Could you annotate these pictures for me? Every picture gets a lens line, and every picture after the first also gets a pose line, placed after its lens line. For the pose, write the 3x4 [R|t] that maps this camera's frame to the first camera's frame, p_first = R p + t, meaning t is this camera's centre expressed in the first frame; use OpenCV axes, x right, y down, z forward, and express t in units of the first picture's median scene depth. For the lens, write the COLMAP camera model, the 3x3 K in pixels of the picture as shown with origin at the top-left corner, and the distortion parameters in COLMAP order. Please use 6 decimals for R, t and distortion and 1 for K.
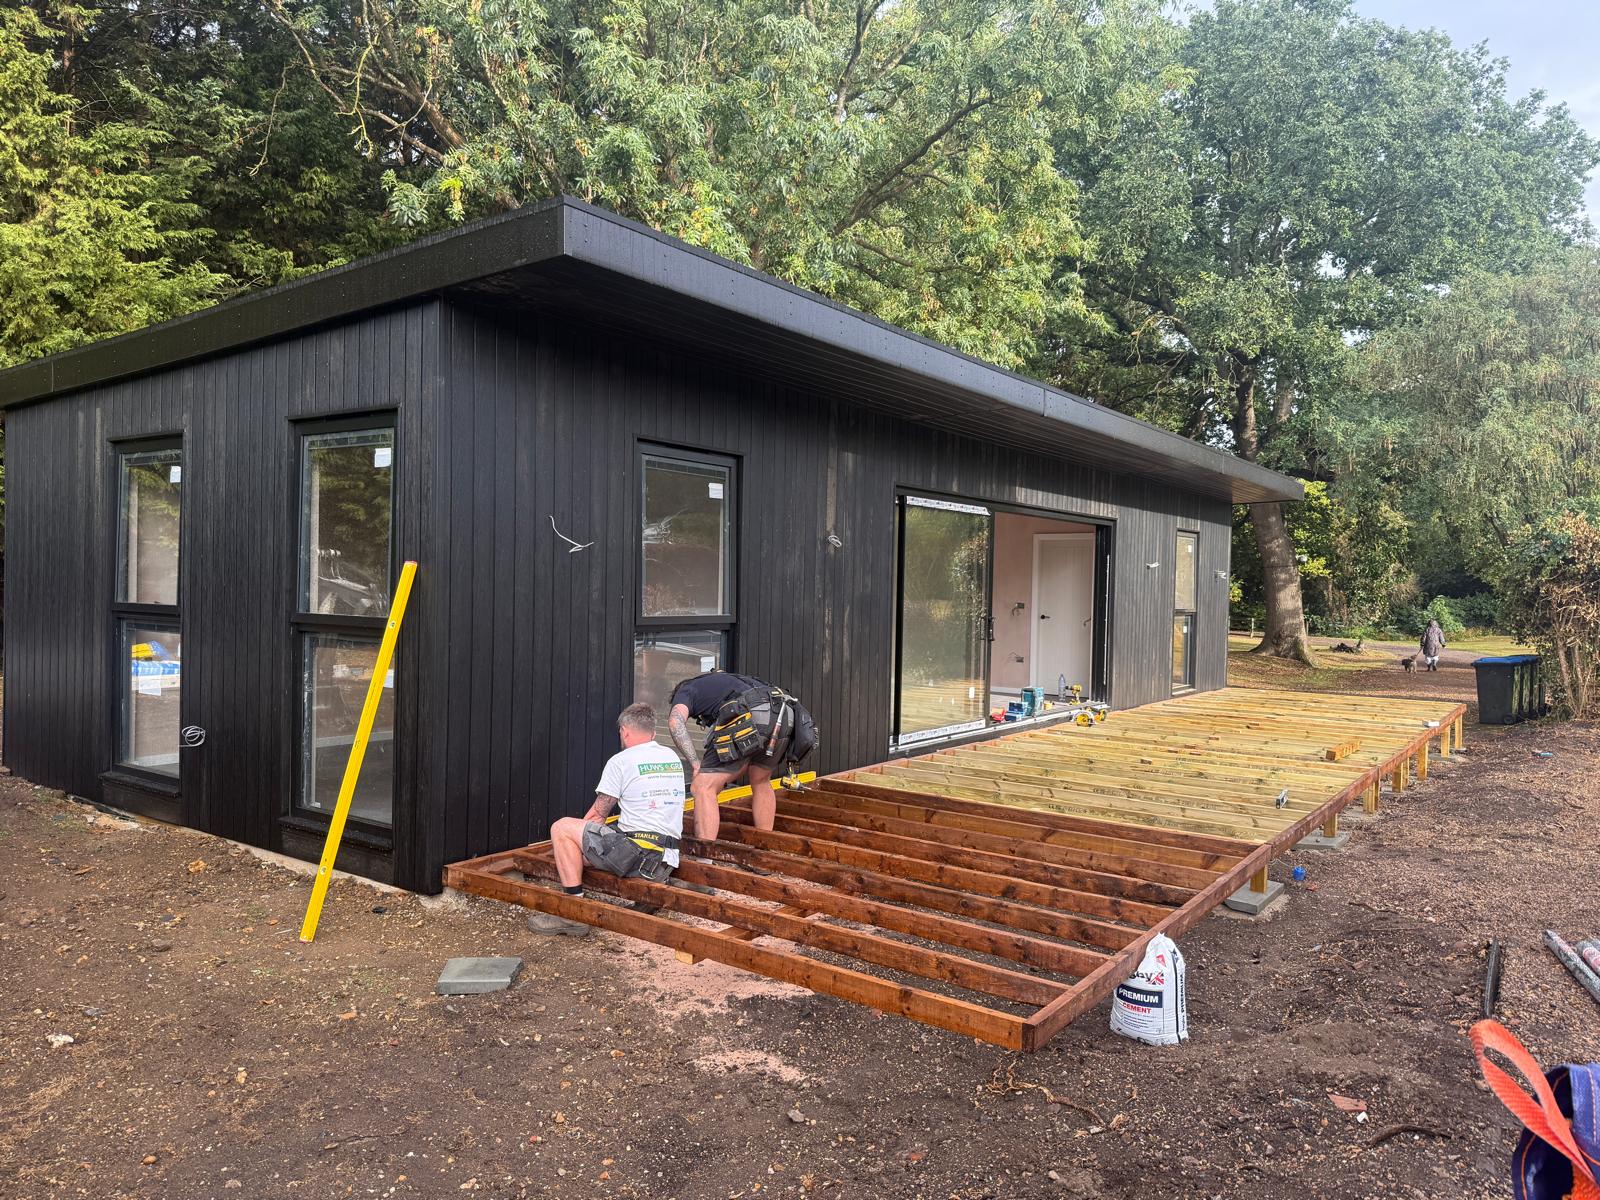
lens RADIAL K [[1074.8, 0, 849.3], [0, 1074.8, 625.5], [0, 0, 1]] dist [0.049502, -0.003091]
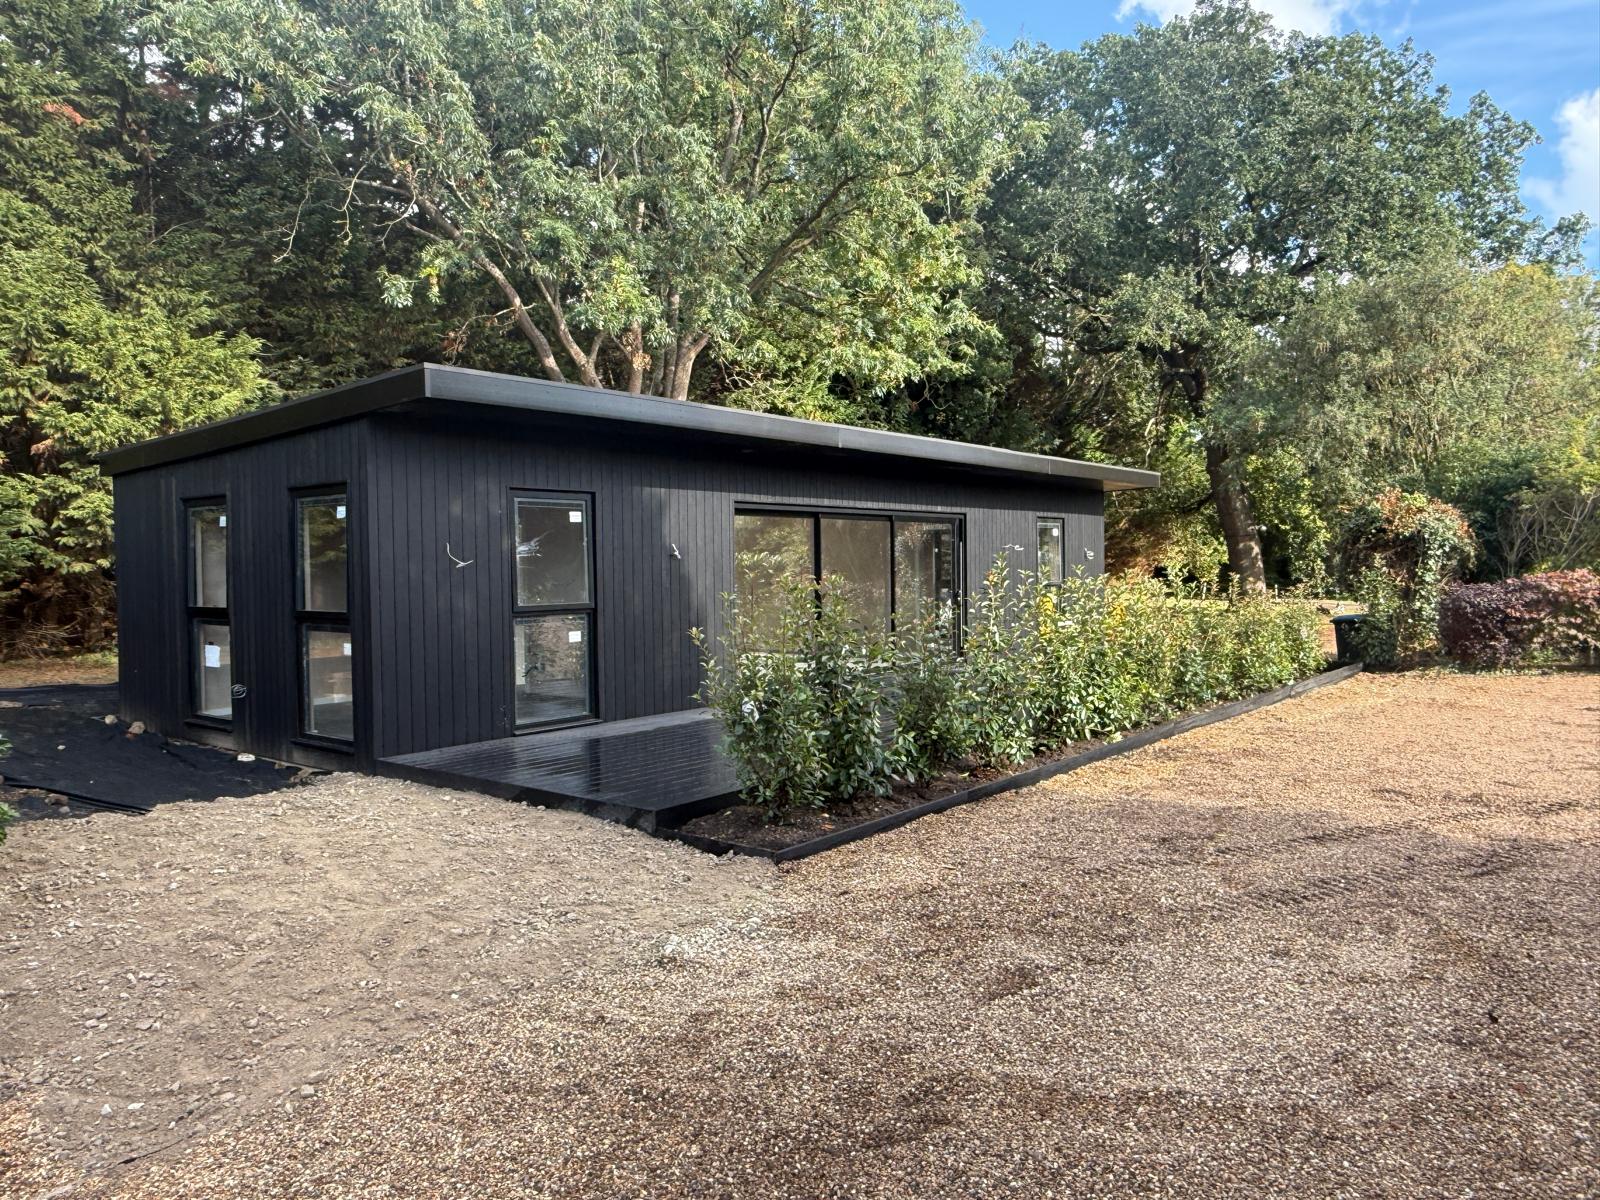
lens RADIAL K [[1074.8, 0, 818.0], [0, 1074.8, 608.7], [0, 0, 1]] dist [0.049502, -0.003091]
pose [[0.996756, -0.031512, -0.074052, 0.179945], [0.031721, 0.999495, 0.001650, 0.004160], [0.073962, -0.003994, 0.997253, -0.255376]]
